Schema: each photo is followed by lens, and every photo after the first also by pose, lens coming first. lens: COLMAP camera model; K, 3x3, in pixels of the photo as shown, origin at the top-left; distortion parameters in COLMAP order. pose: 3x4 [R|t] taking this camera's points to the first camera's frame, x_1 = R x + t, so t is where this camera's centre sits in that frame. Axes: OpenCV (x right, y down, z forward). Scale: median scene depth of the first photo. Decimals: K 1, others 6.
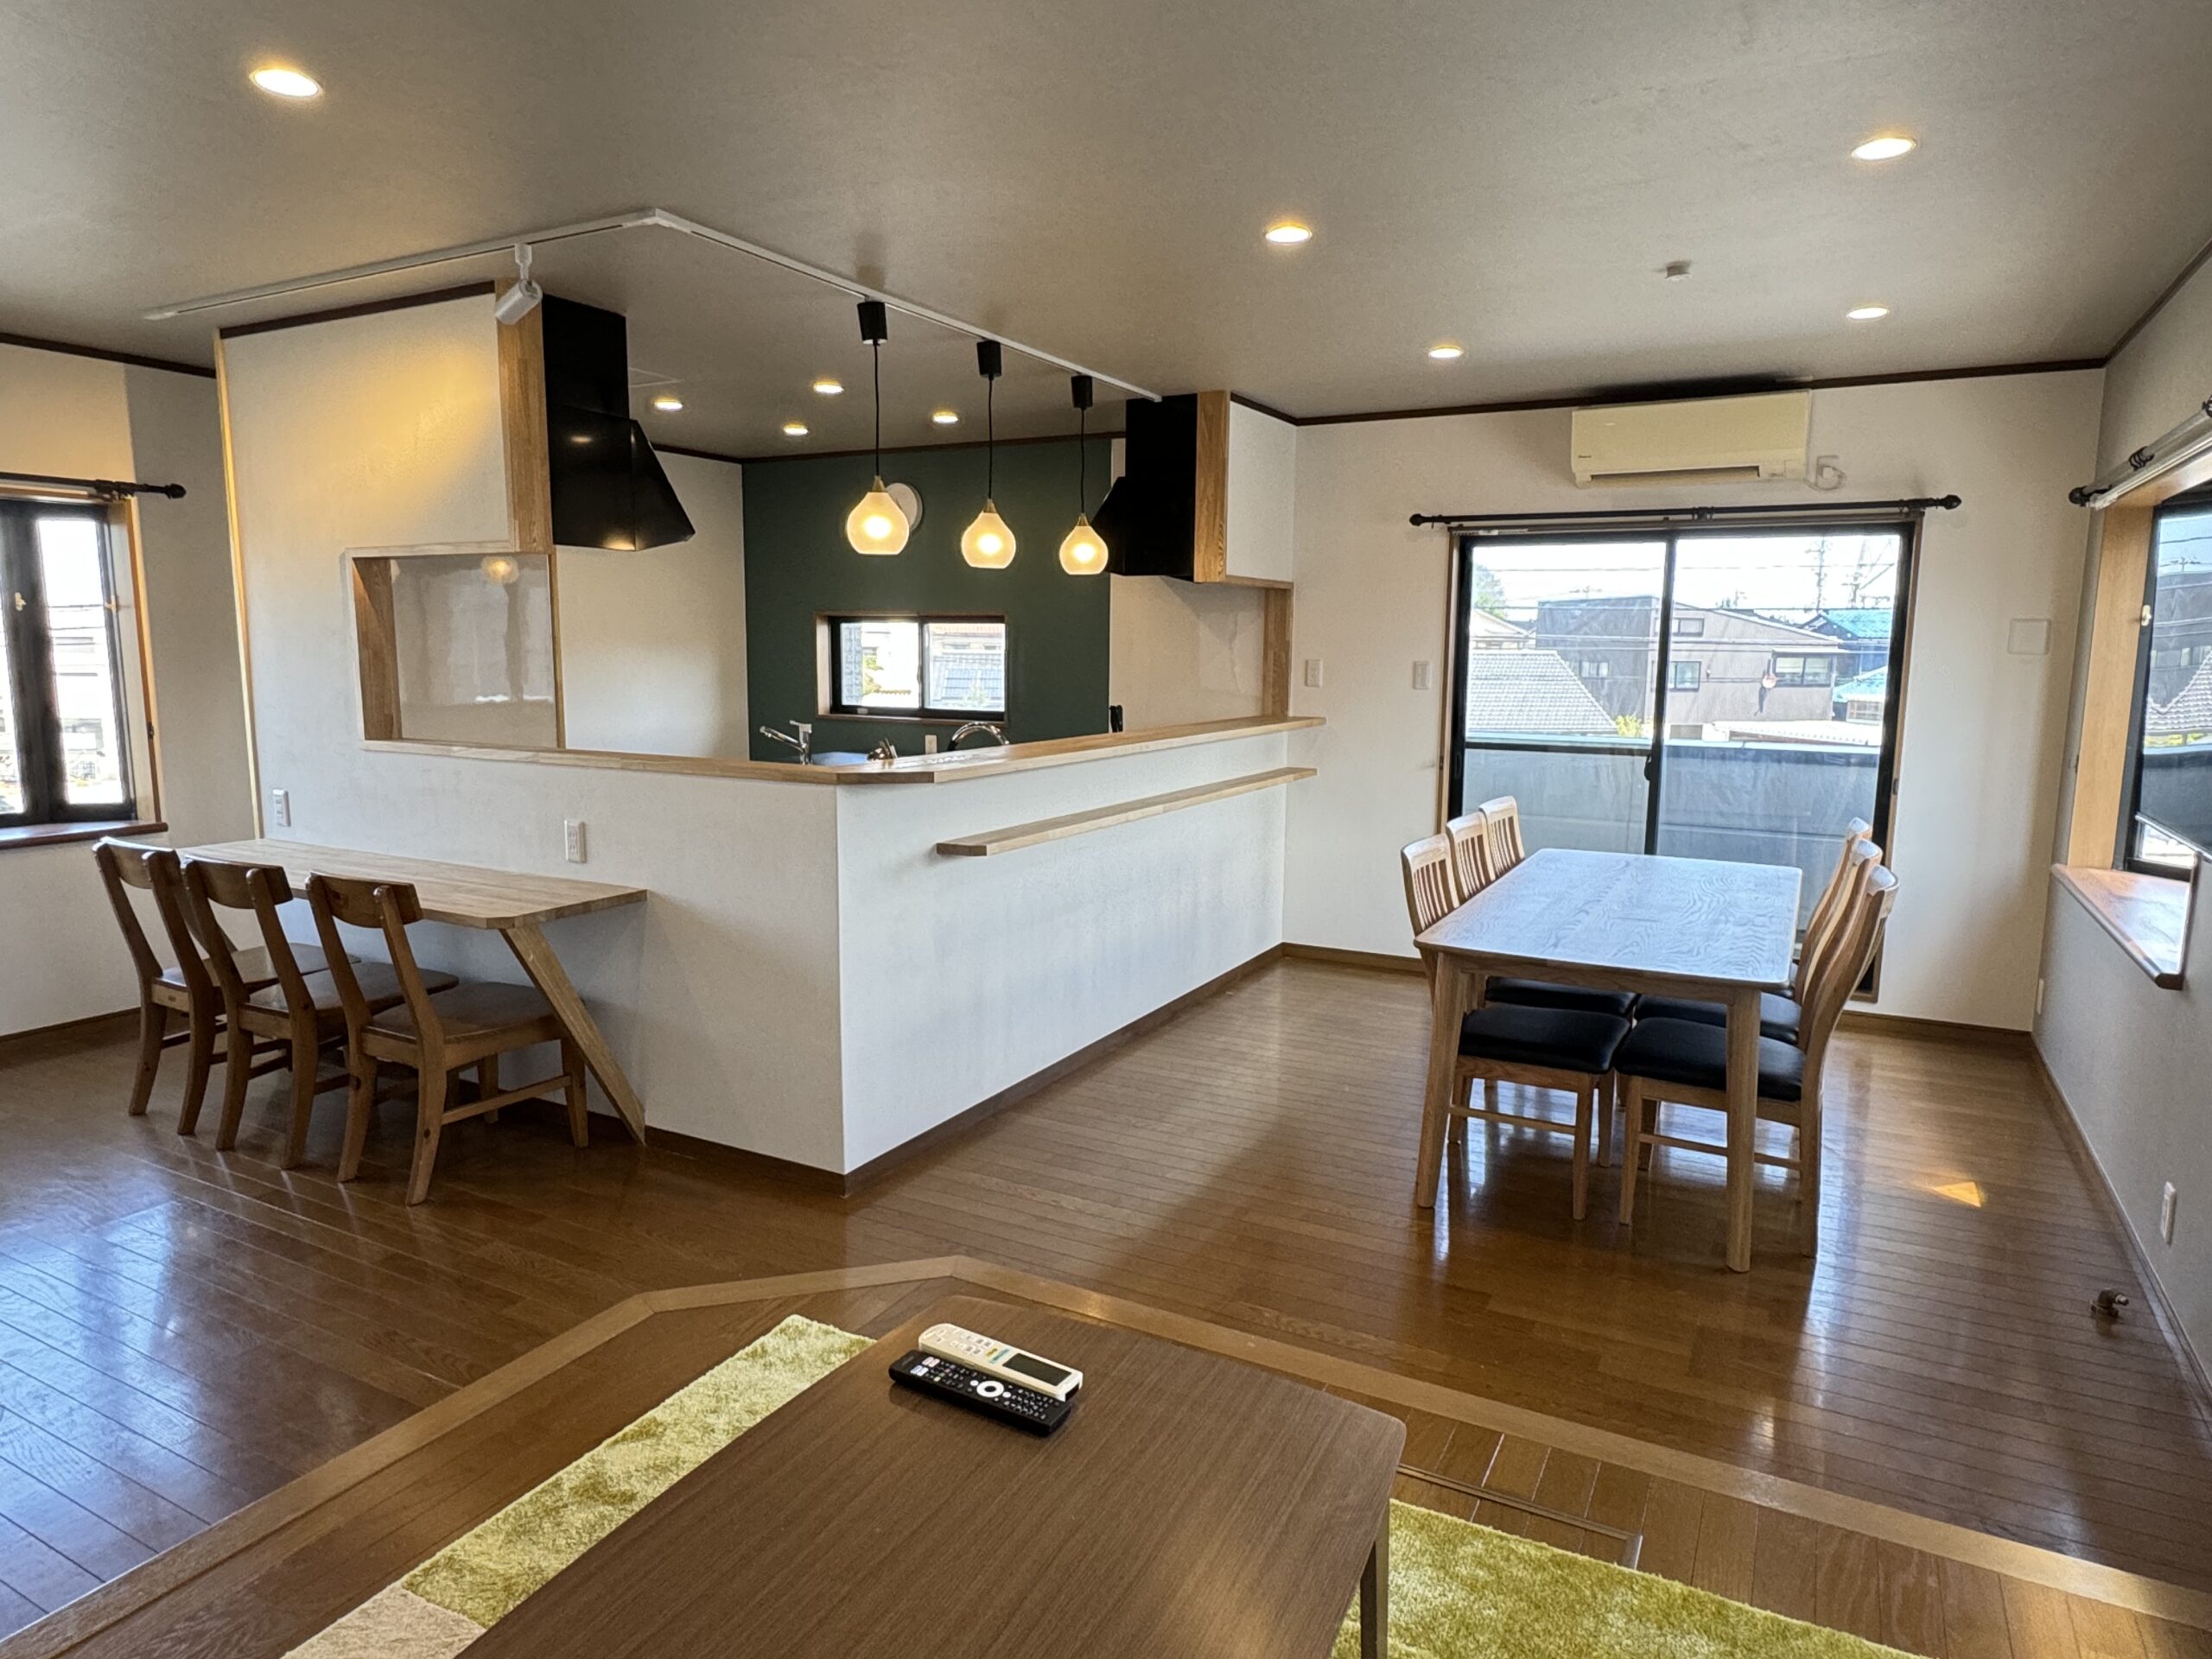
lens RADIAL K [[1334.4, 0, 1102.0], [0, 1334.4, 826.2], [0, 0, 1]] dist [-0.007326, 0.006922]
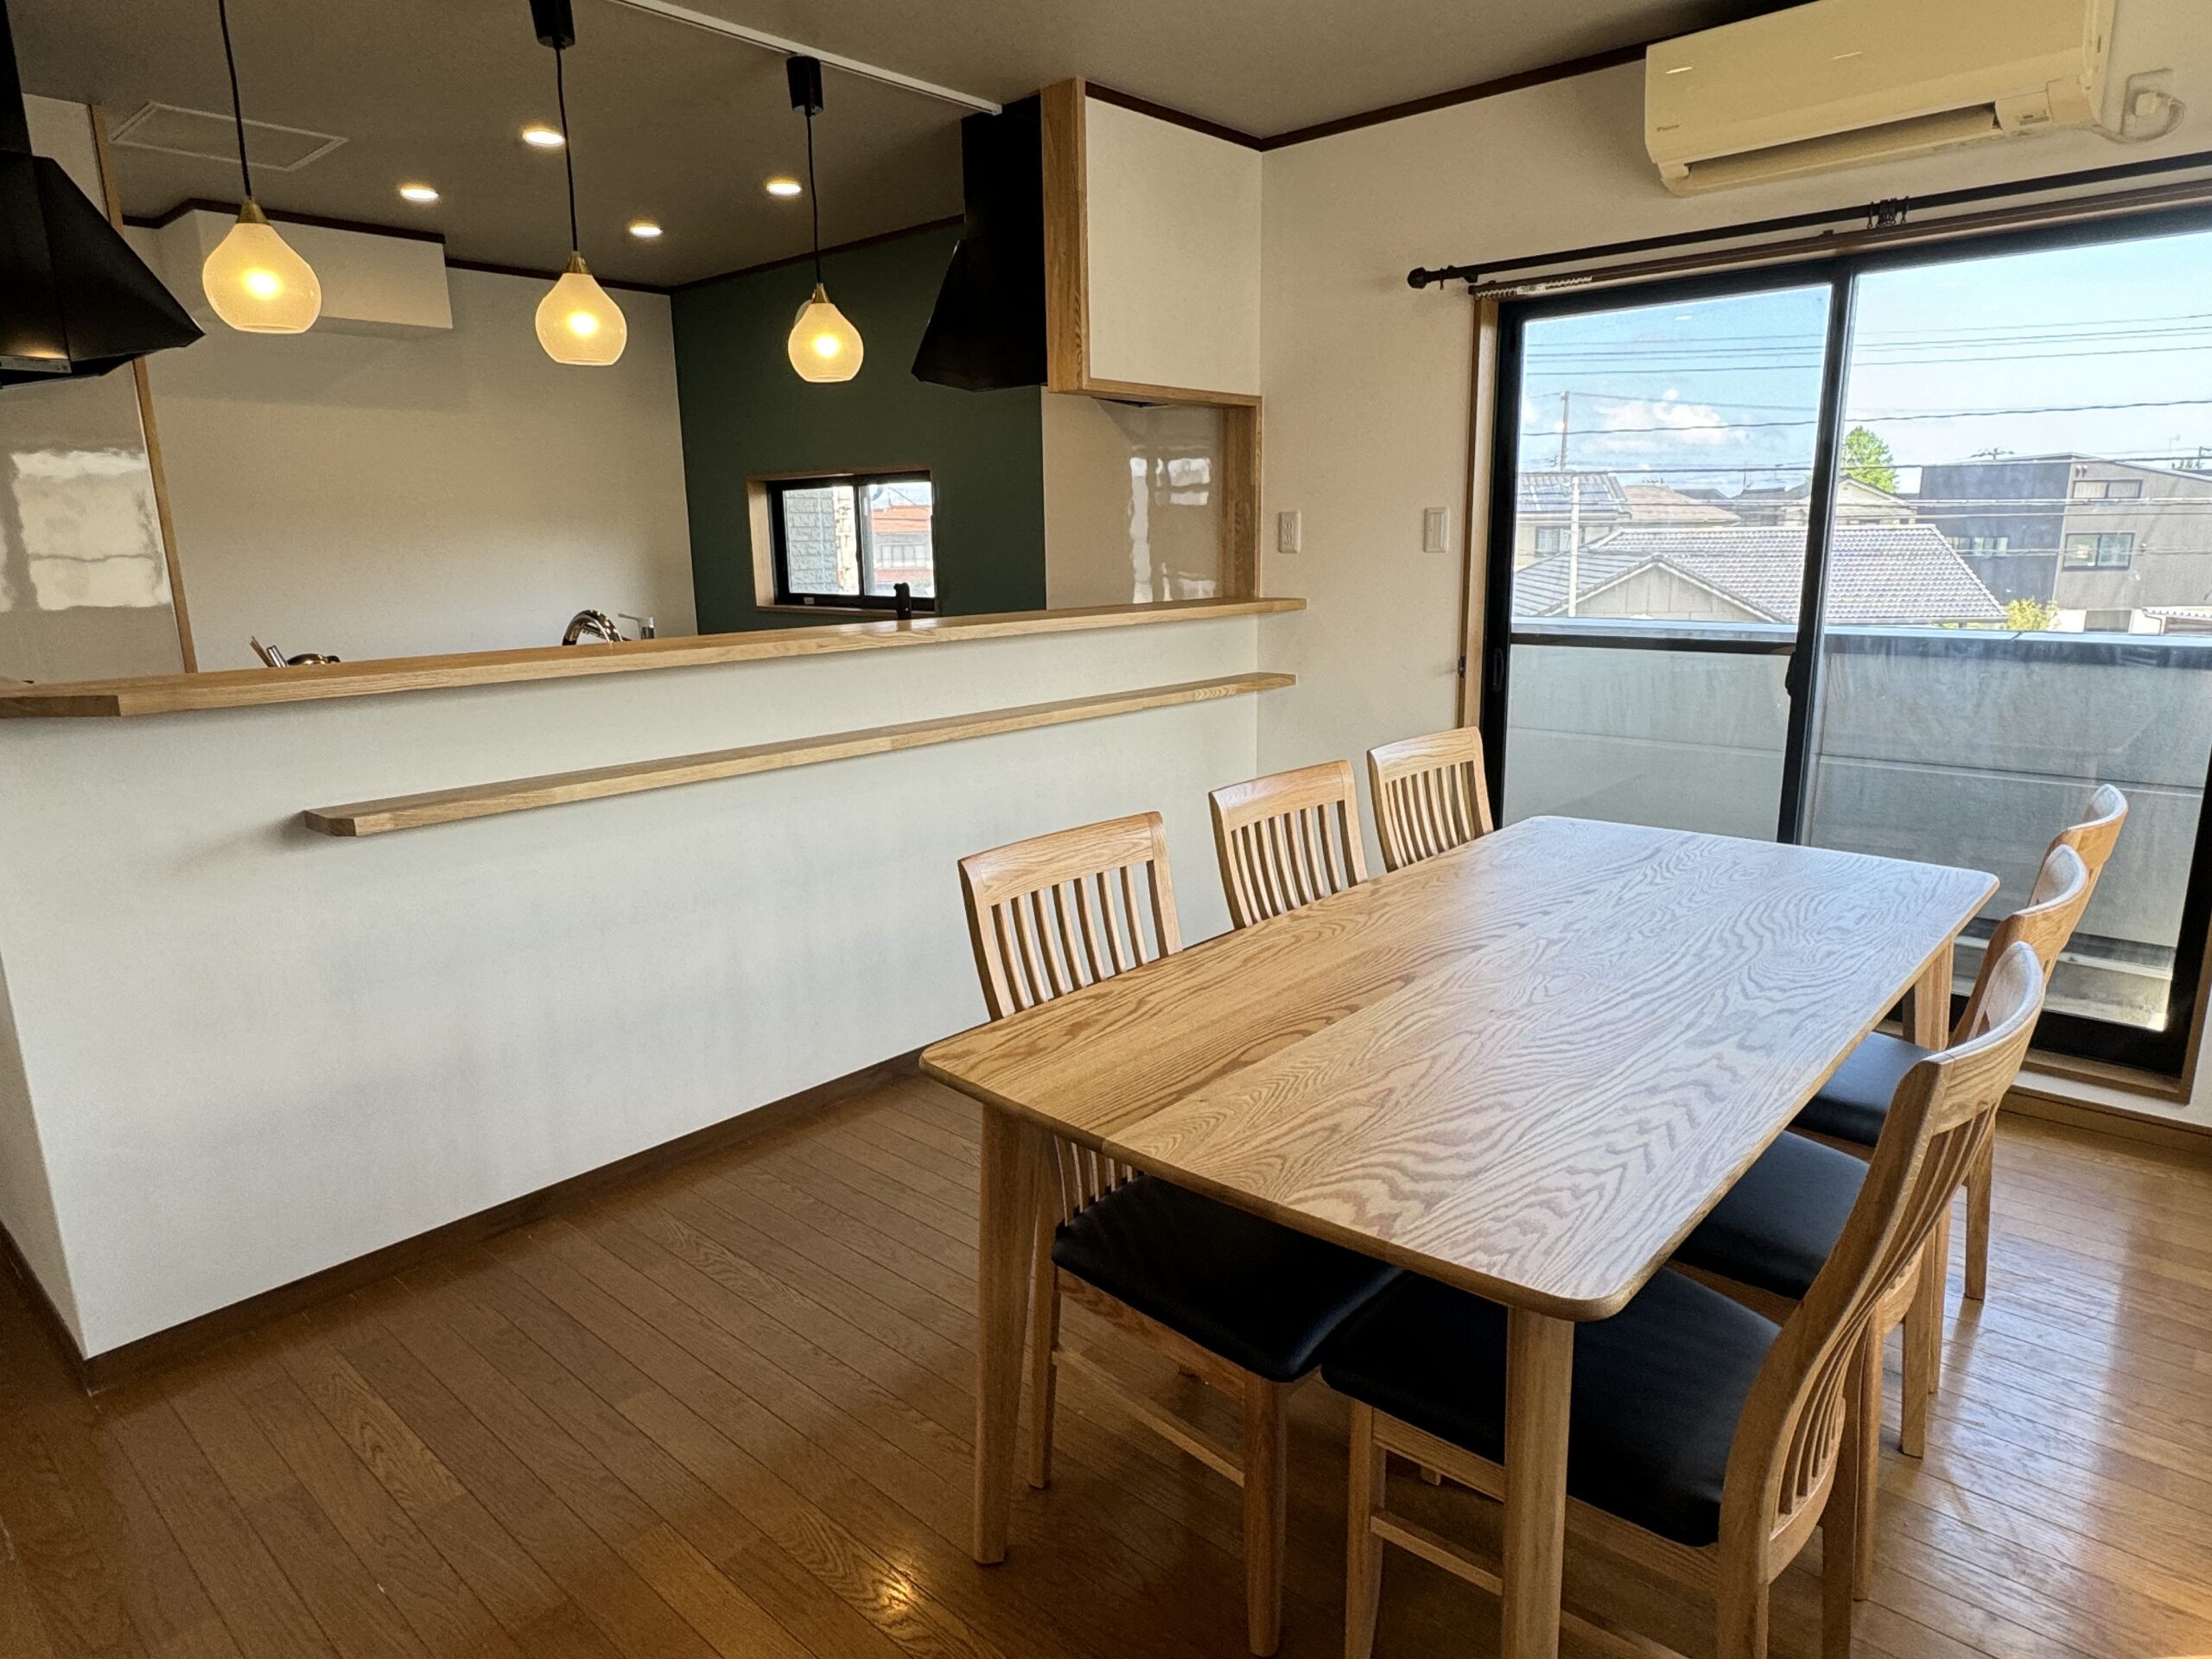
lens RADIAL K [[1334.4, 0, 1115.4], [0, 1334.4, 828.8], [0, 0, 1]] dist [-0.007326, 0.006922]
pose [[0.973511, 0.024332, -0.227342, 0.239977], [-0.006366, 0.996820, 0.079428, -0.019145], [0.228552, -0.075877, 0.970570, 0.328839]]
